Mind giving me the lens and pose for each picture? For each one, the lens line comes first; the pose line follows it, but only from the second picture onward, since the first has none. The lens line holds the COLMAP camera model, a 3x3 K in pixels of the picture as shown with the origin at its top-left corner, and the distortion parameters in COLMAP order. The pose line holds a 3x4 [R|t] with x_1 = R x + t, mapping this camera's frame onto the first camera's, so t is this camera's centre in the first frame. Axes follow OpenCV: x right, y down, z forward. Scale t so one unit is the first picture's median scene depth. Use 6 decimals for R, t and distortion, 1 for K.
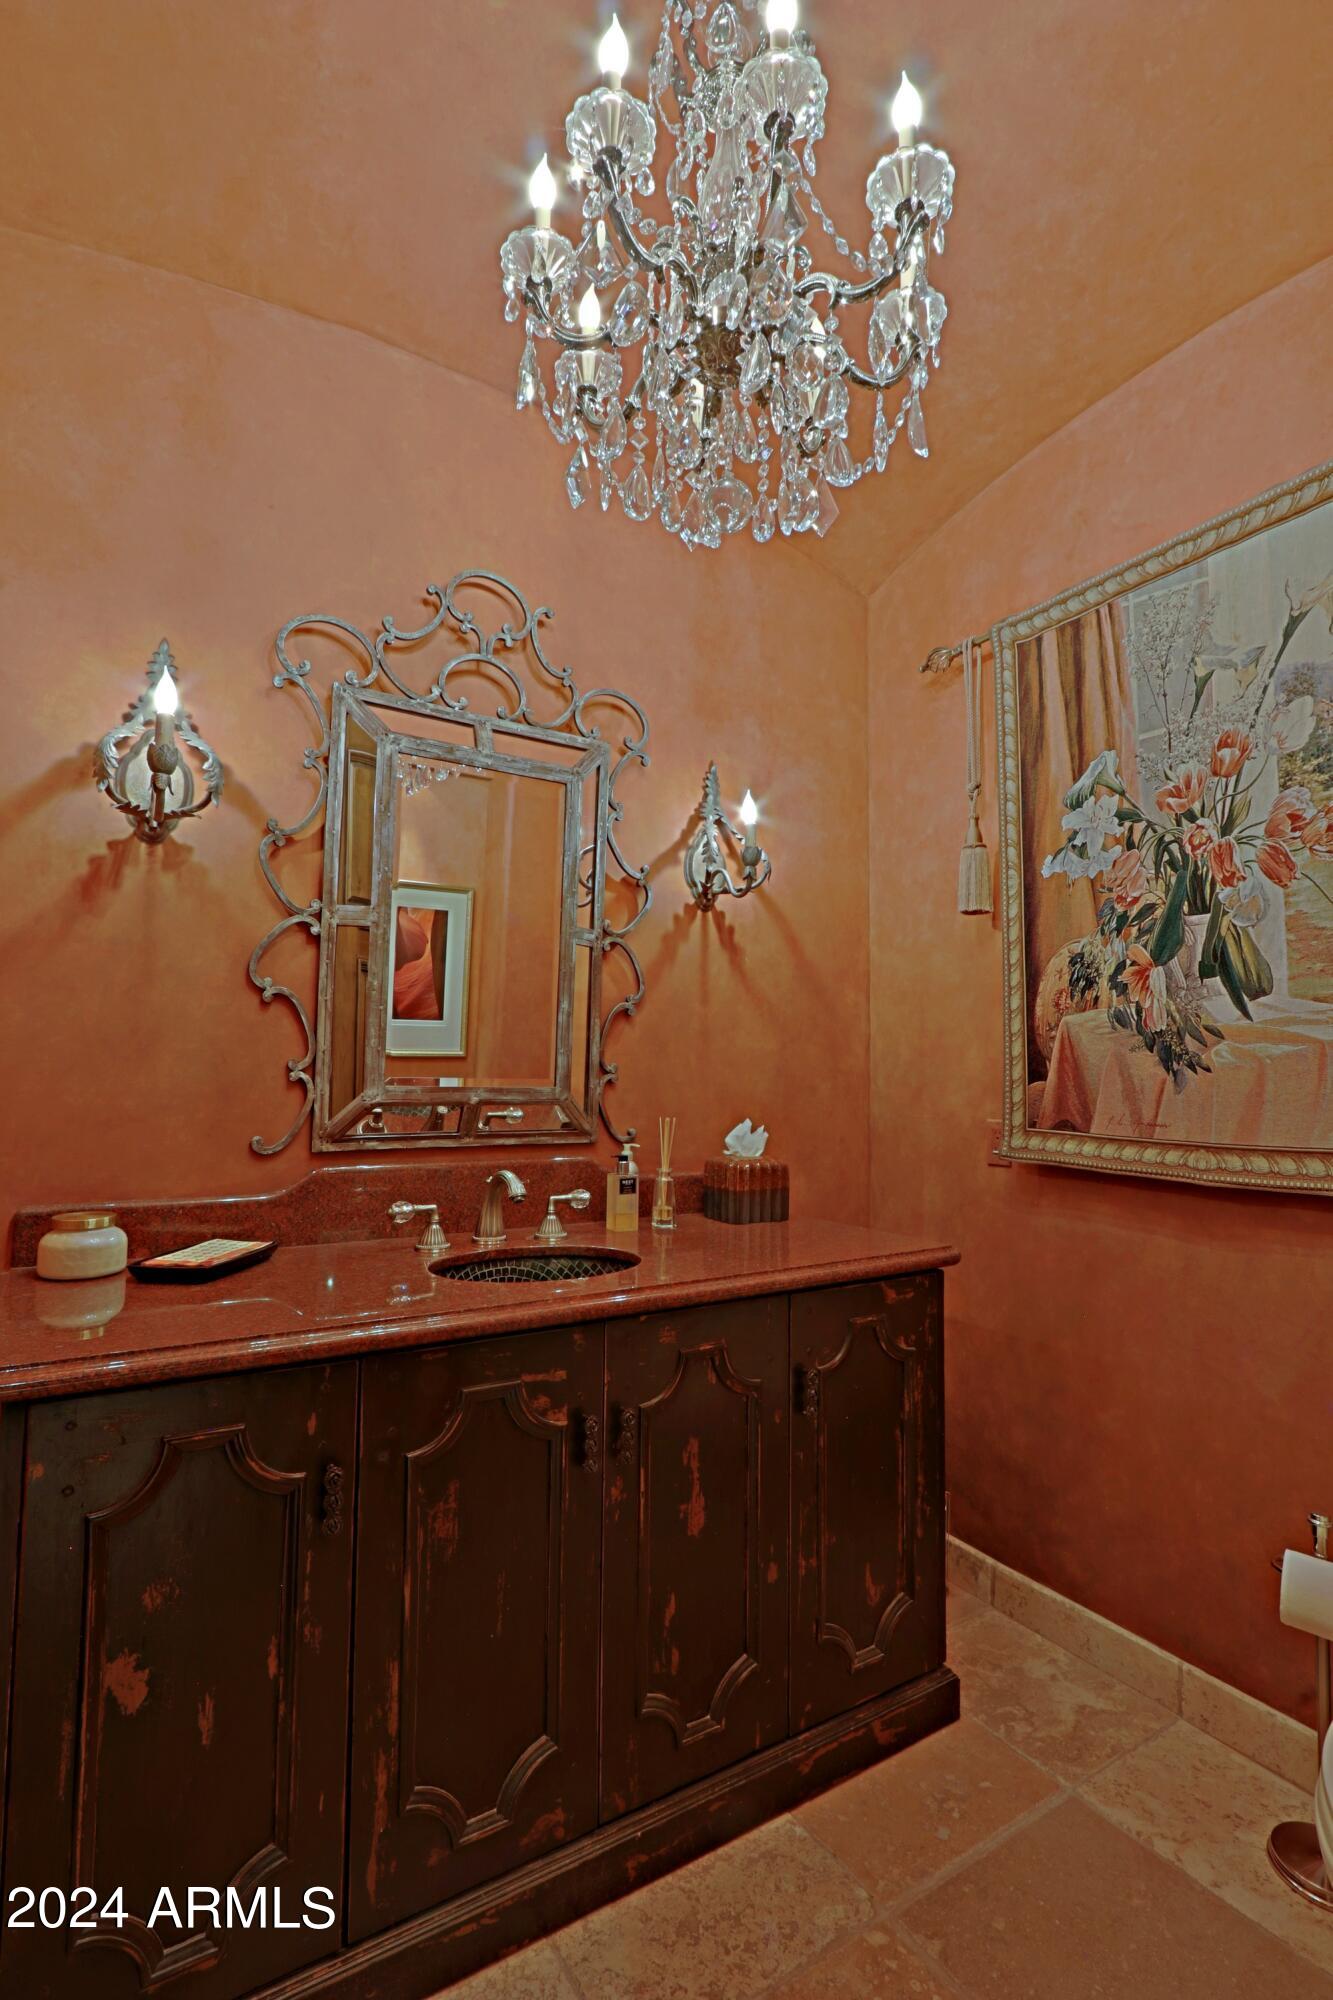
lens RADIAL K [[918.9, 0, 663.7], [0, 918.9, 997.7], [0, 0, 1]] dist [-0.029550, 0.004356]
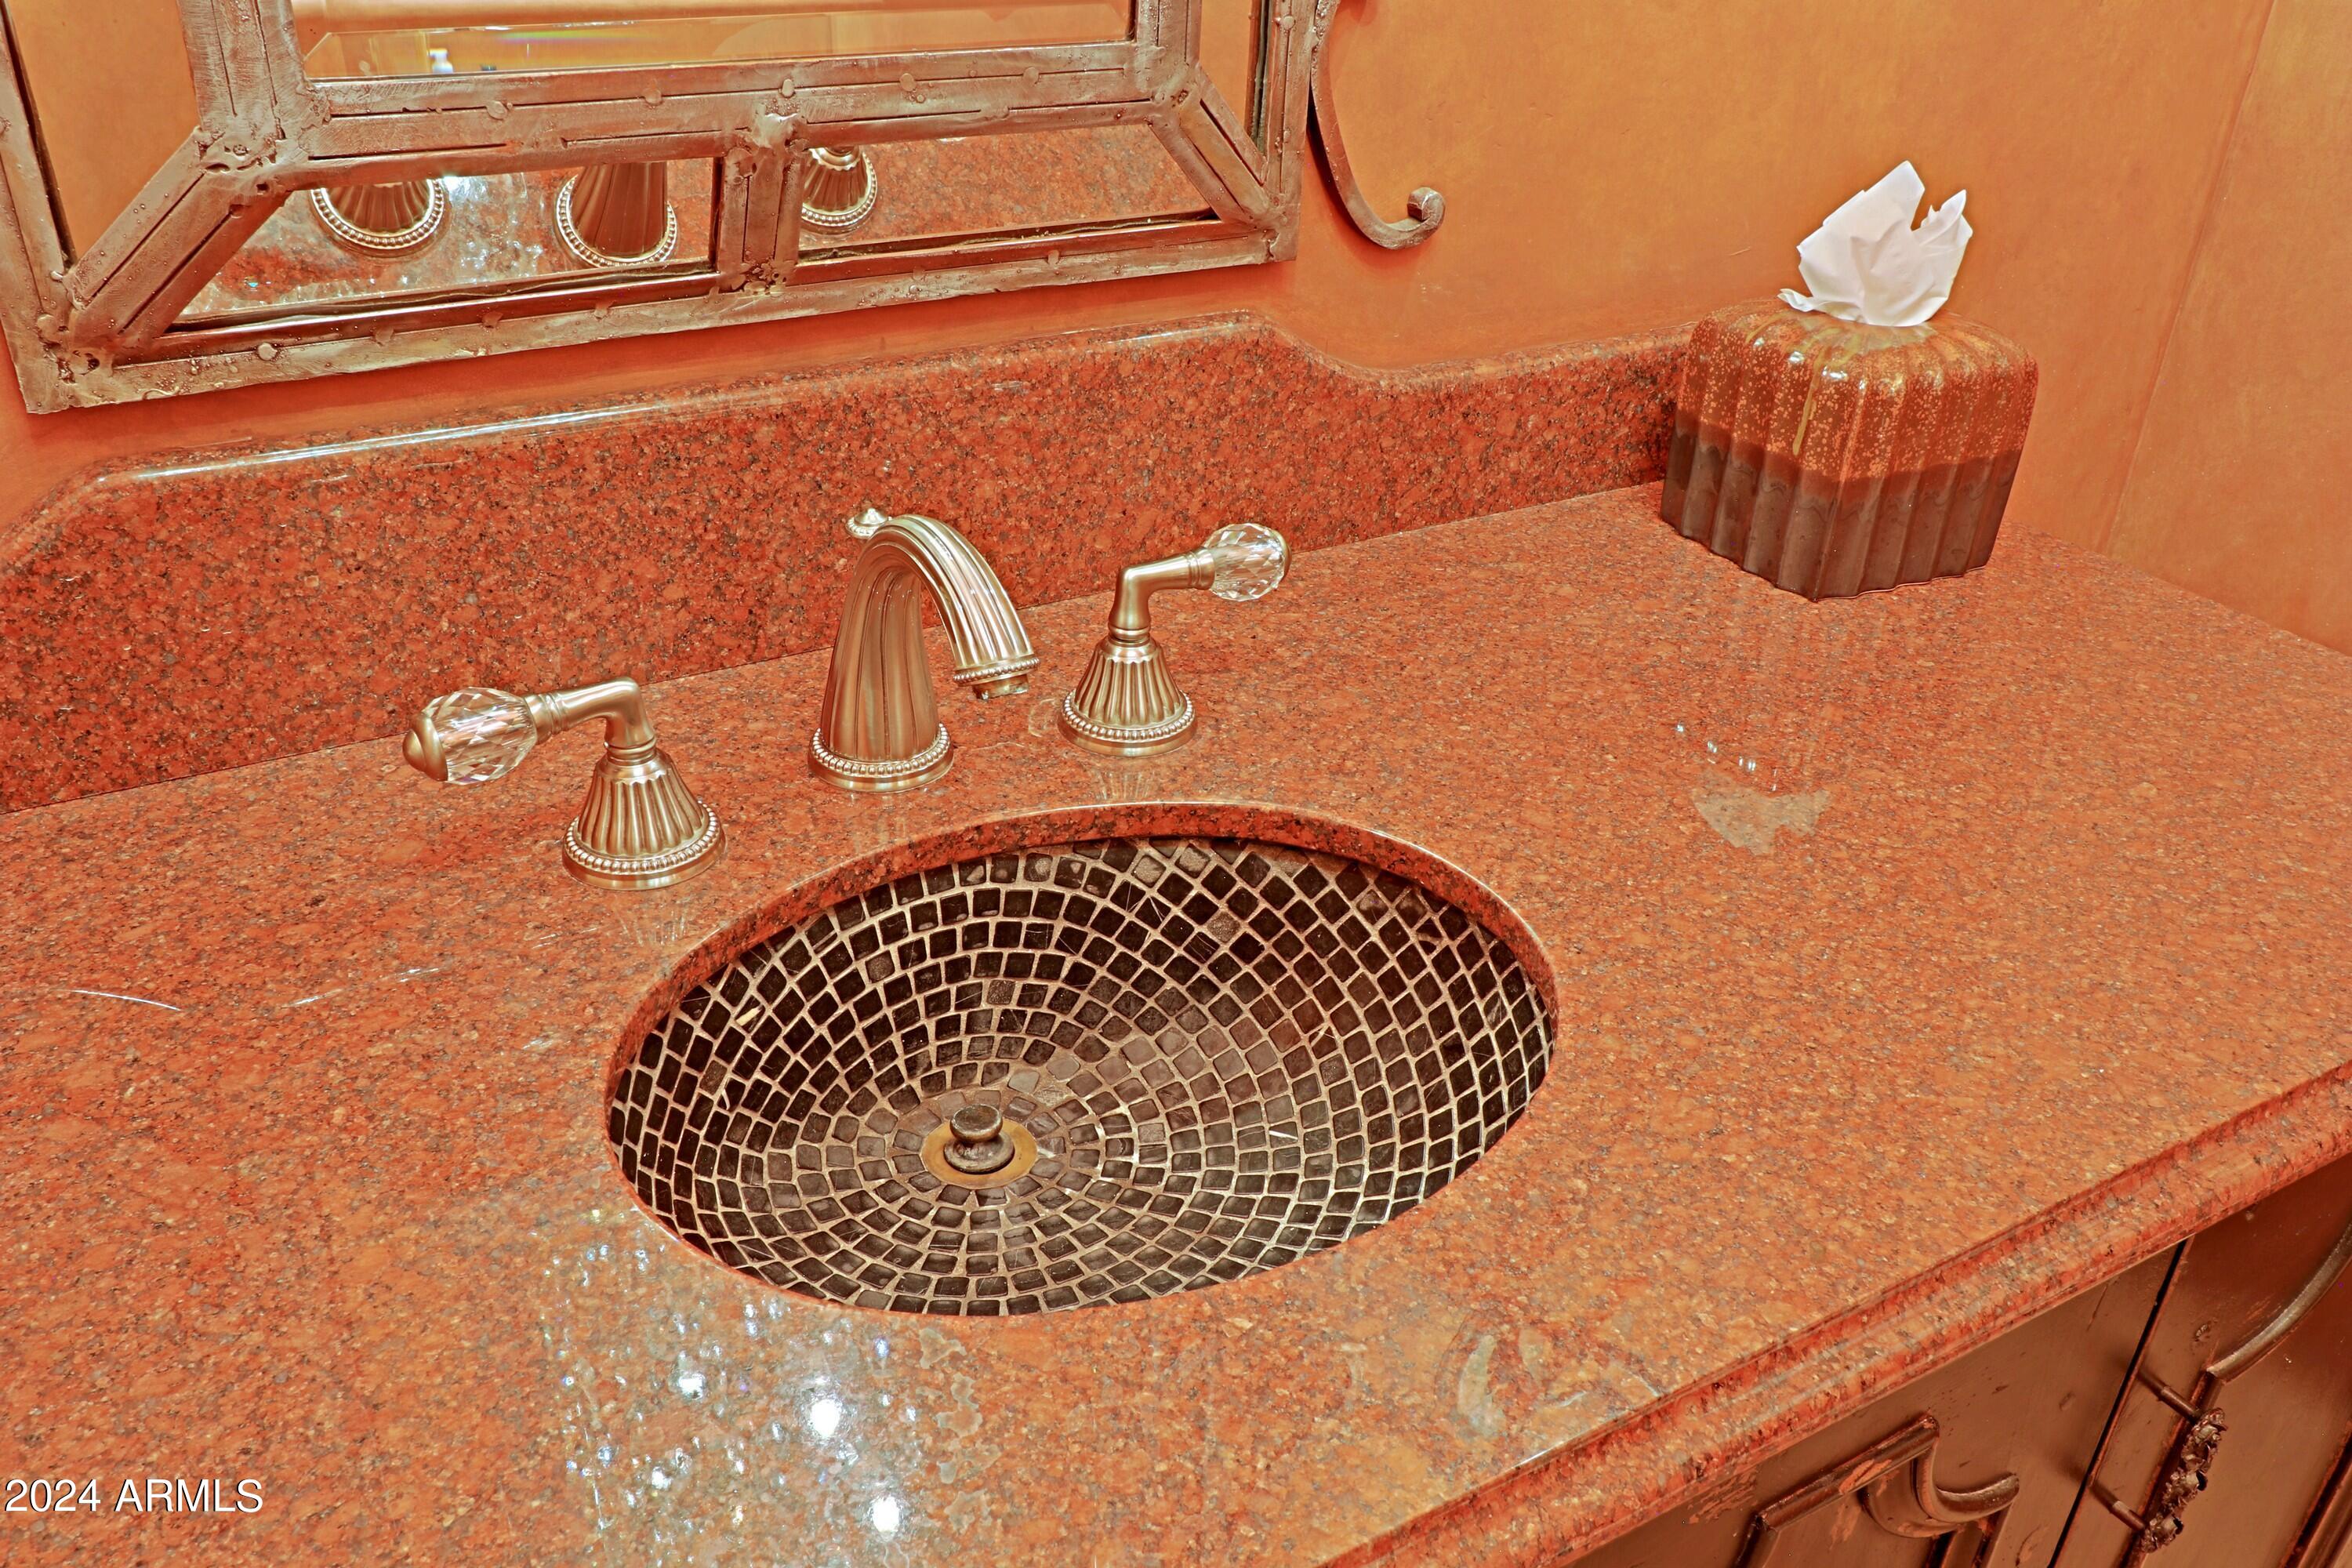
lens RADIAL K [[1885.8, 0, 1178.5], [0, 1885.8, 781.3], [0, 0, 1]] dist [0.000576, 0.008292]
pose [[0.998567, 0.042880, -0.032033, -0.085480], [-0.017238, 0.824234, 0.565987, -0.013969], [0.050672, -0.564623, 0.823792, 0.527664]]
